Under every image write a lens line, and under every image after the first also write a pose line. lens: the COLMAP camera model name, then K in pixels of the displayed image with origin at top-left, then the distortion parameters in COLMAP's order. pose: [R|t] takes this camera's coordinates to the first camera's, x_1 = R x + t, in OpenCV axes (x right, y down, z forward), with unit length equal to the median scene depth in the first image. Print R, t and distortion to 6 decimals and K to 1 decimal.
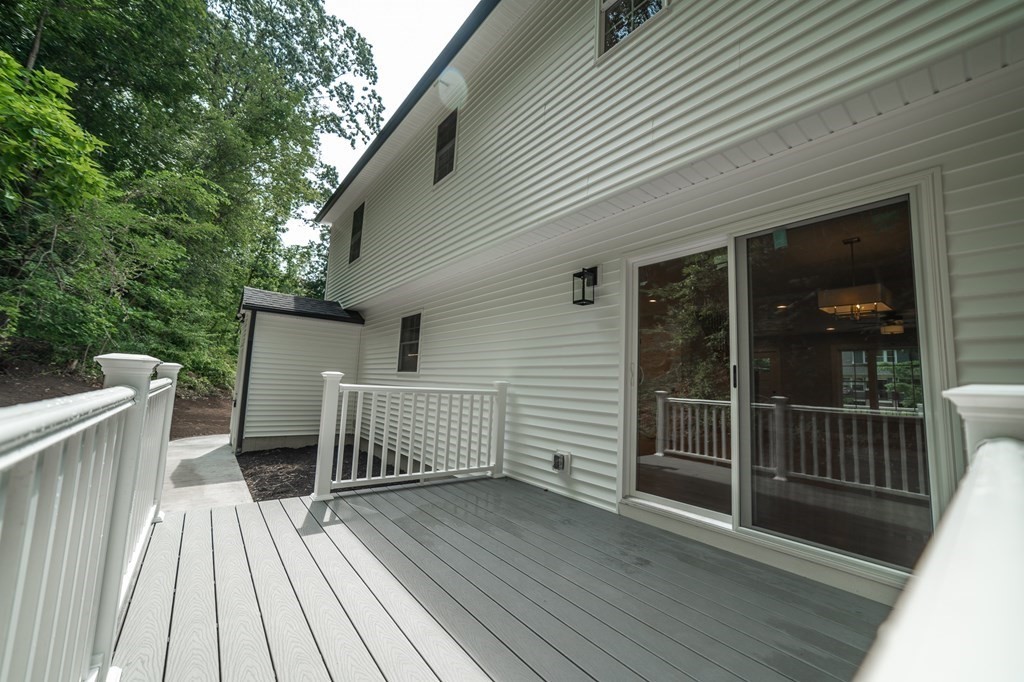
lens RADIAL K [[391.5, 0, 513.8], [0, 391.5, 343.9], [0, 0, 1]] dist [-0.013568, 0.005862]
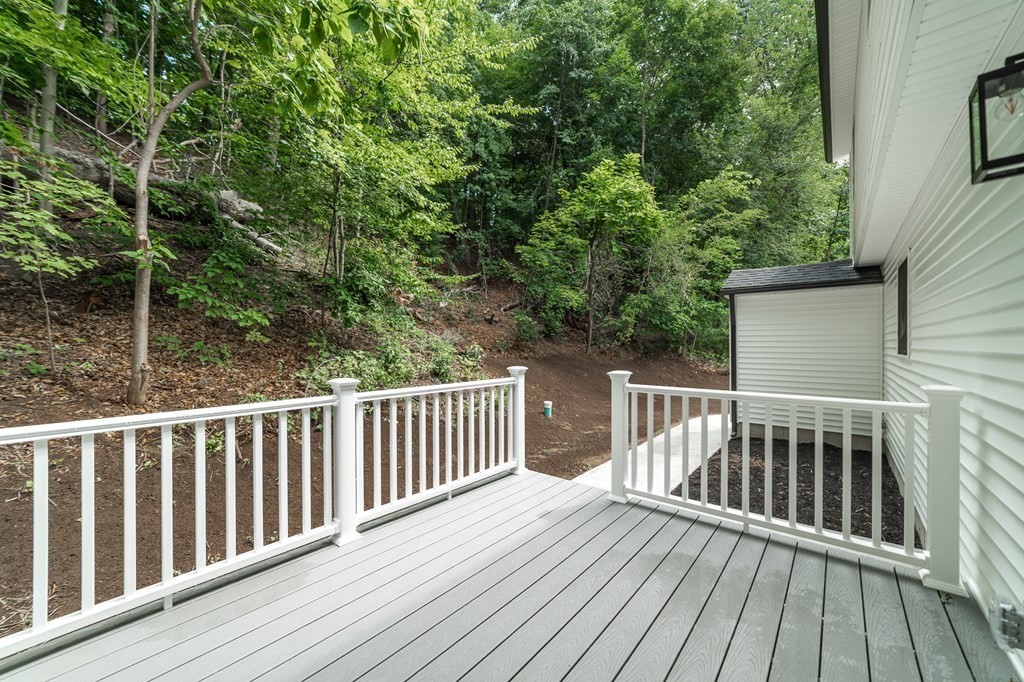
lens RADIAL K [[391.5, 0, 512.2], [0, 391.5, 343.9], [0, 0, 1]] dist [-0.013568, 0.005862]
pose [[0.190733, -0.046656, -0.980533, 0.191354], [0.115429, 0.993006, -0.024796, -0.000361], [0.974832, -0.108453, 0.194784, 0.249706]]
